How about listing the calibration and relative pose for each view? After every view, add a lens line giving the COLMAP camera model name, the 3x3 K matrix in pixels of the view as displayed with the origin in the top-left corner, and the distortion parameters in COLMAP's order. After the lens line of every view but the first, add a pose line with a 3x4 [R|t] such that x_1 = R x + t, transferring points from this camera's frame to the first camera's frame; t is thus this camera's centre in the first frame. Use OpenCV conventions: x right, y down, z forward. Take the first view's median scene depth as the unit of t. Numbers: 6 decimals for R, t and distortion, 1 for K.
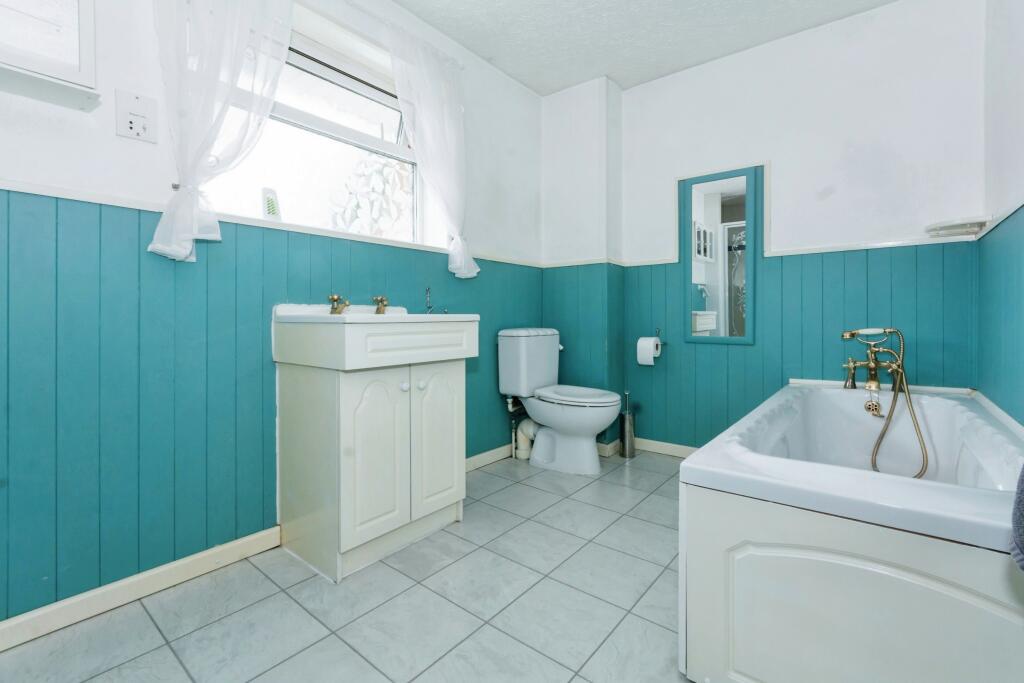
lens RADIAL K [[462.9, 0, 510.1], [0, 462.9, 318.6], [0, 0, 1]] dist [0.002622, 0.000701]
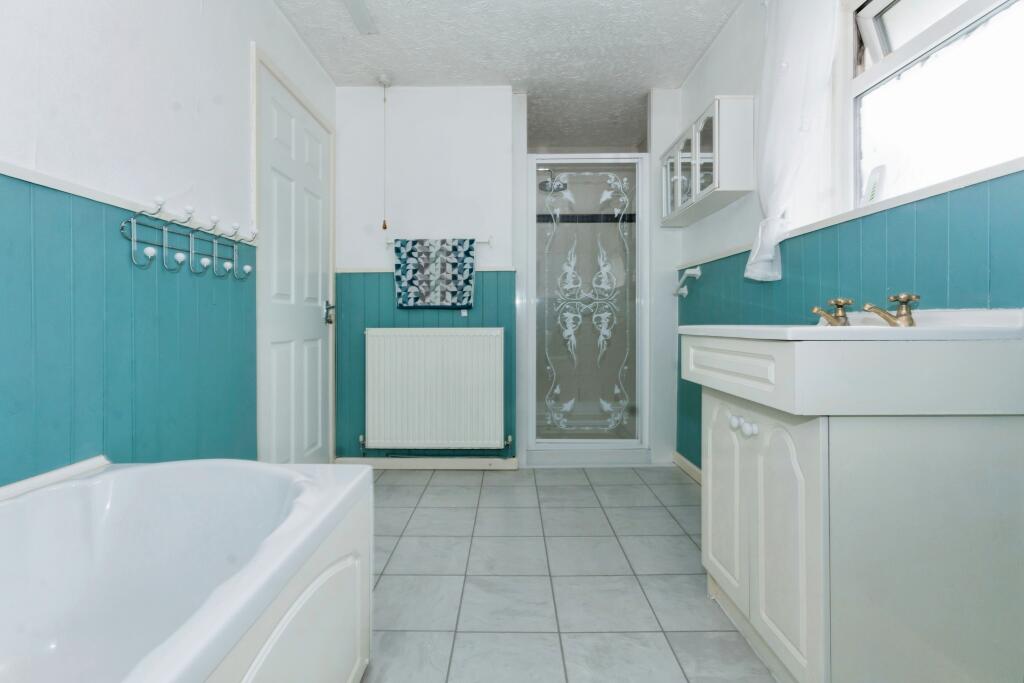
lens RADIAL K [[462.9, 0, 510.1], [0, 462.9, 318.6], [0, 0, 1]] dist [0.002622, 0.000701]
pose [[-0.776259, -0.000518, -0.630413, 0.584120], [-0.000978, 0.999999, 0.000382, -0.023335], [0.630413, 0.000913, -0.776260, 1.501364]]
